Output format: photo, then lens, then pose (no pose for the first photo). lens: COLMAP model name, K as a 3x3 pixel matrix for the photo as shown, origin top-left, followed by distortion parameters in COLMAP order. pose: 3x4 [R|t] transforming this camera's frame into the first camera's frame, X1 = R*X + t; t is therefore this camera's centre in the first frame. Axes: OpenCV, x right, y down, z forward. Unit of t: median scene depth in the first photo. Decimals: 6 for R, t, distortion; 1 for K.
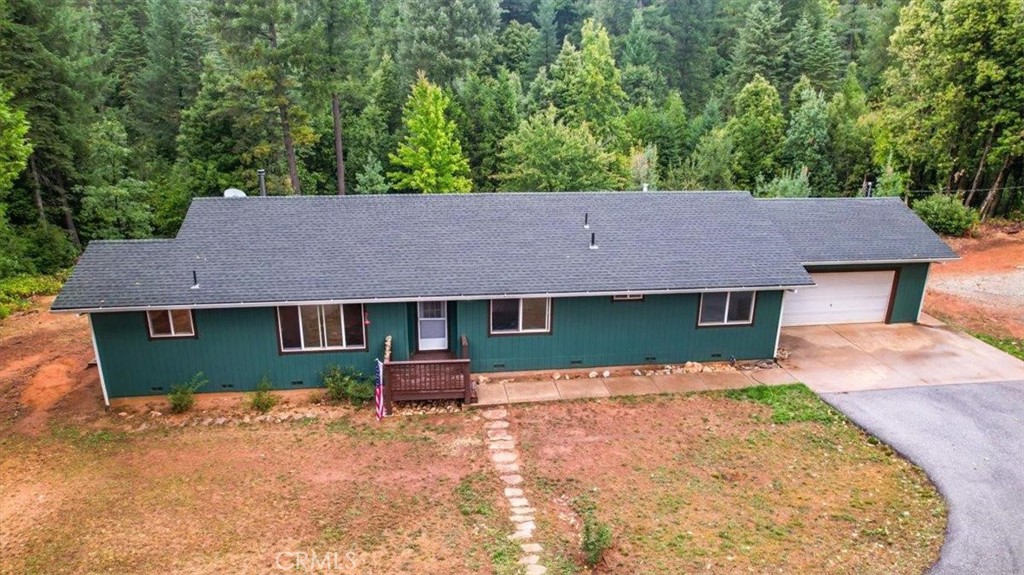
lens RADIAL K [[658.5, 0, 512.0], [0, 658.5, 287.5], [0, 0, 1]] dist [-0.078989, 0.072032]
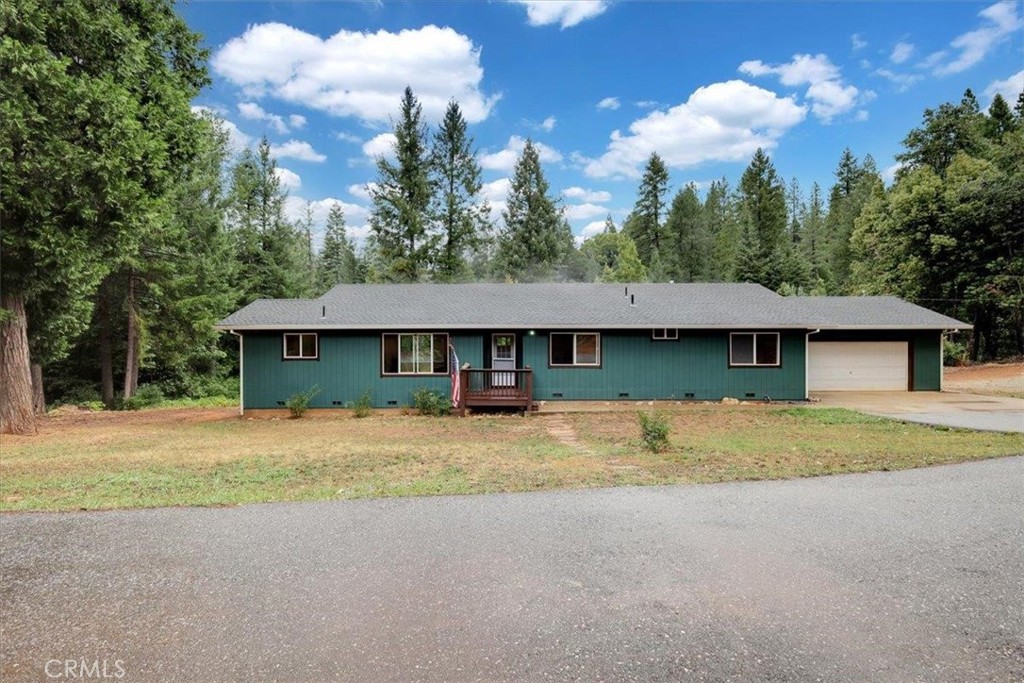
lens RADIAL K [[443.6, 0, 512.0], [0, 443.6, 341.5], [0, 0, 1]] dist [0.003258, 0.000004]
pose [[0.990739, -0.017049, -0.134706, 0.004653], [-0.025436, 0.951219, -0.307466, 0.147048], [0.133377, 0.308045, 0.941976, 0.106303]]
